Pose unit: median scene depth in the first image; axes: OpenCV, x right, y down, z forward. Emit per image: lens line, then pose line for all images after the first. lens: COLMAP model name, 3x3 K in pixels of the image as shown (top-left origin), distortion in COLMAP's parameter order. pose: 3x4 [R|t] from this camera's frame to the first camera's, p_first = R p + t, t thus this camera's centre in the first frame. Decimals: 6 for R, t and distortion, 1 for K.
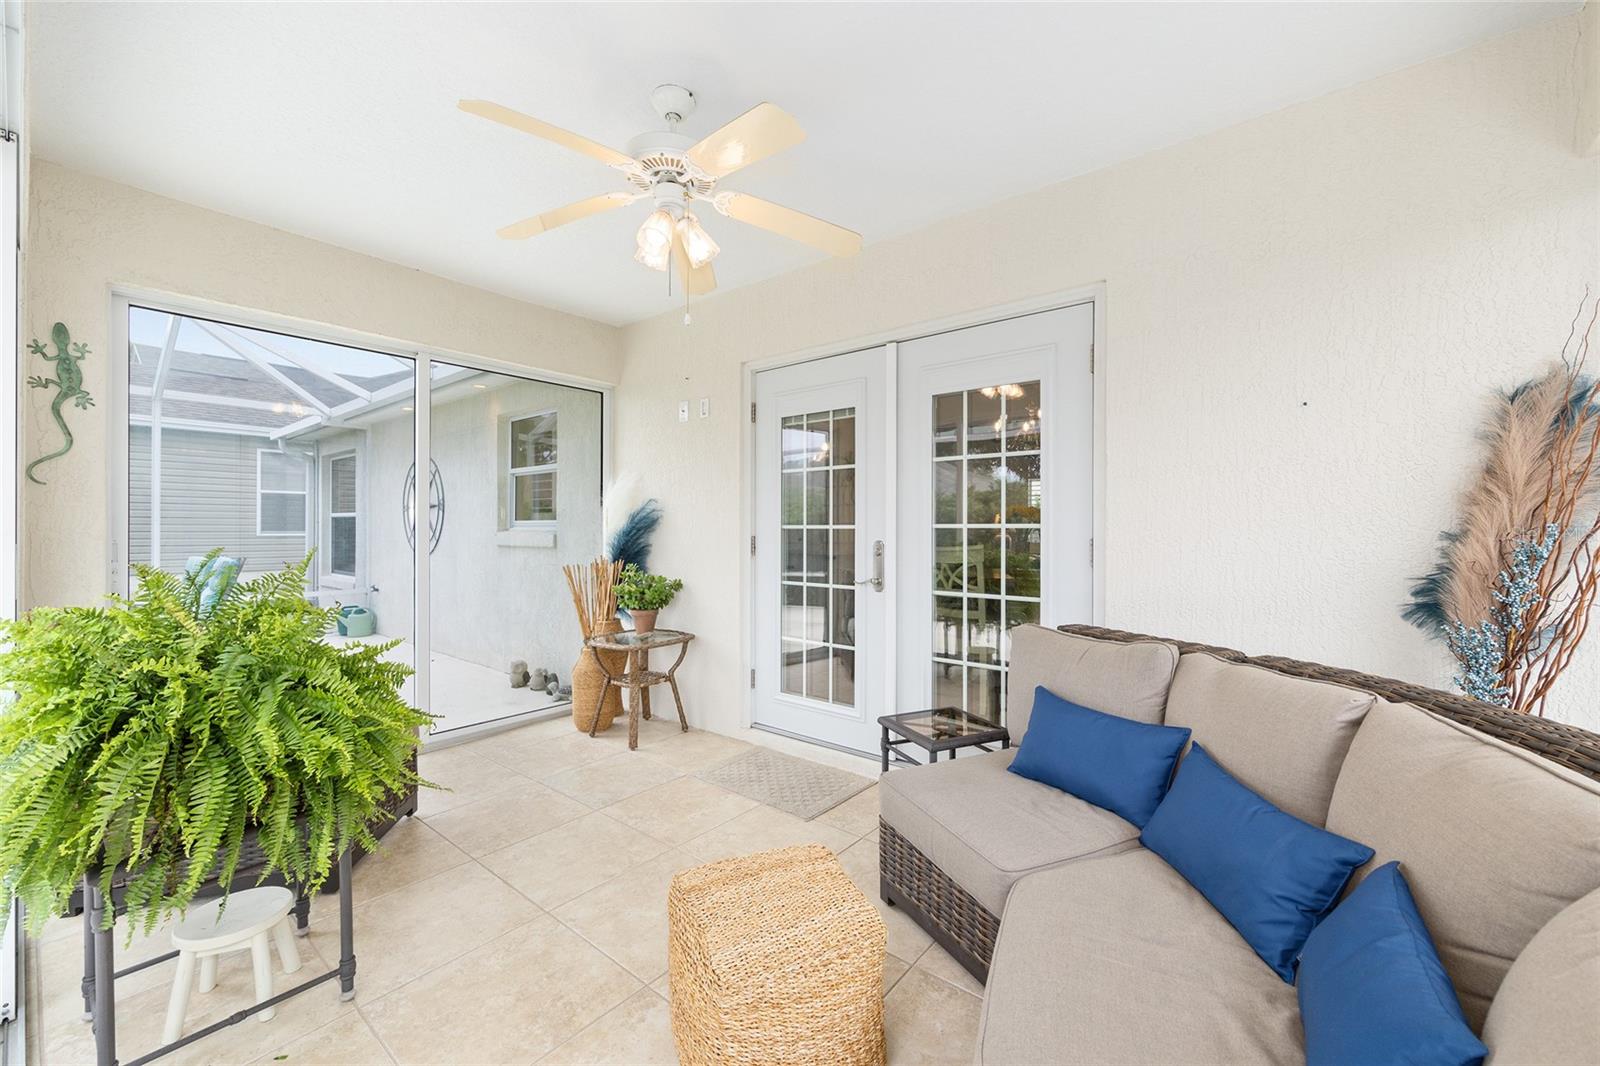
lens RADIAL K [[640.8, 0, 795.8], [0, 640.8, 536.0], [0, 0, 1]] dist [-0.002193, 0.000017]
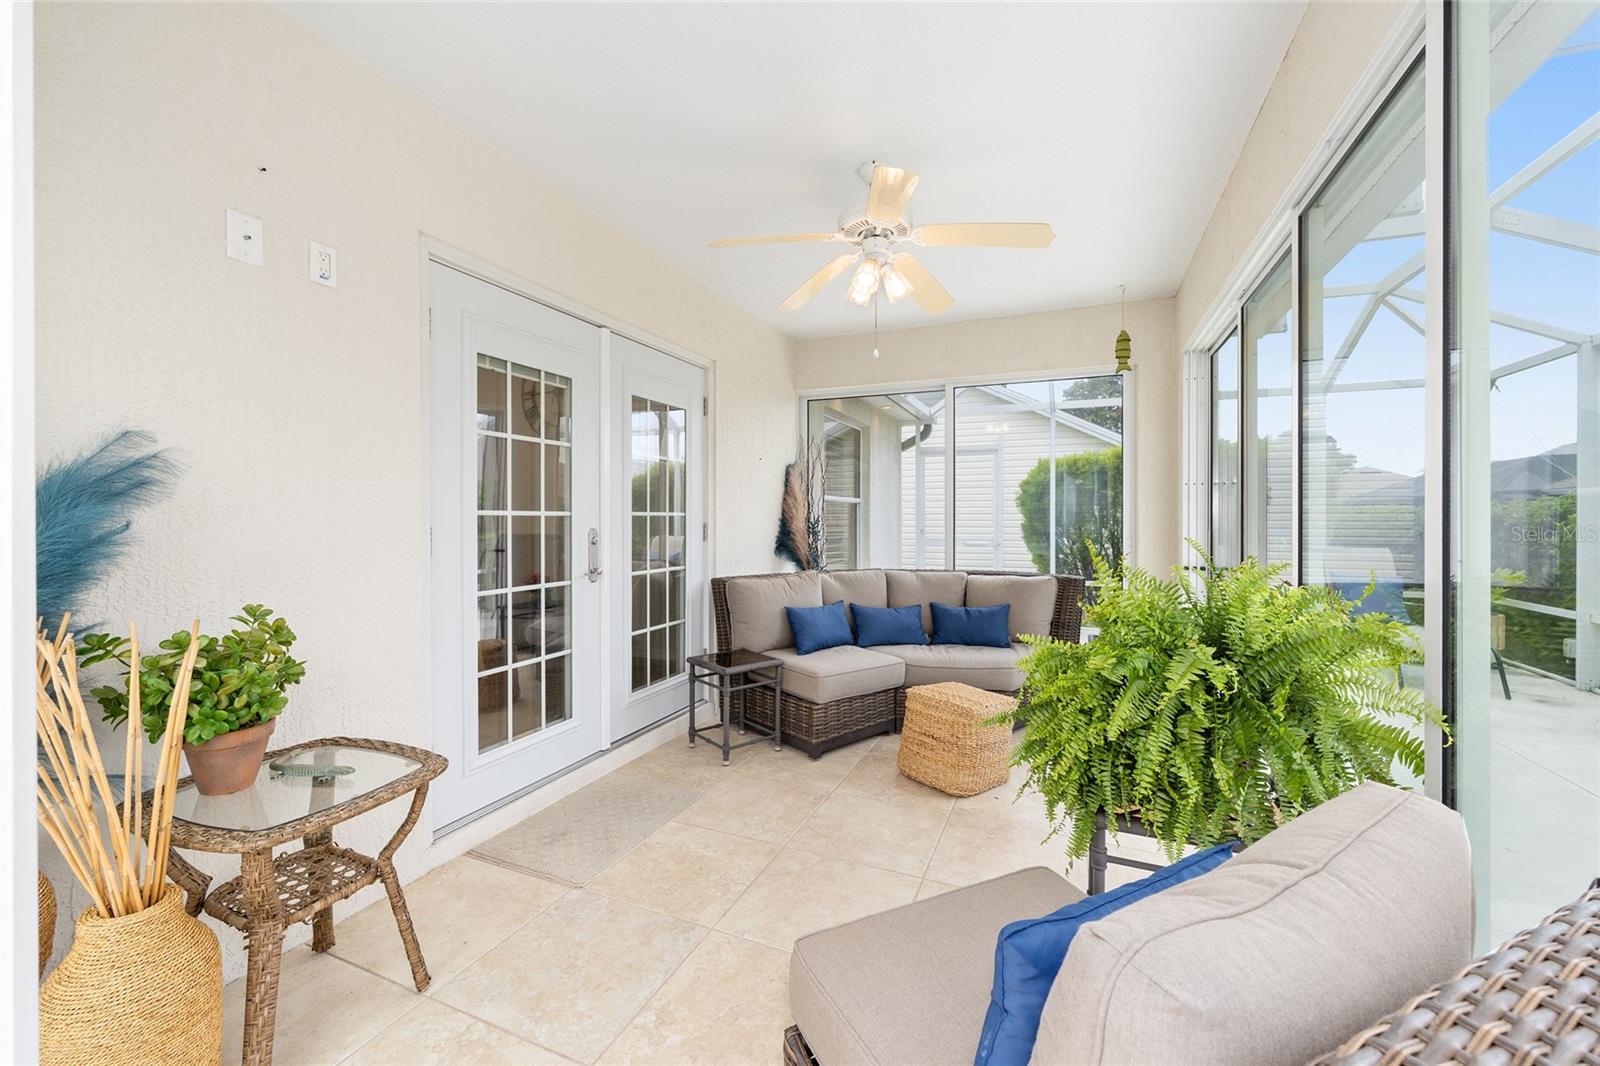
lens RADIAL K [[640.8, 0, 796.2], [0, 640.8, 518.8], [0, 0, 1]] dist [-0.002193, 0.000017]
pose [[-0.279994, -0.010635, 0.959943, -0.877264], [-0.002207, 0.999943, 0.010434, -0.015968], [-0.959999, 0.000803, -0.280001, 0.978058]]
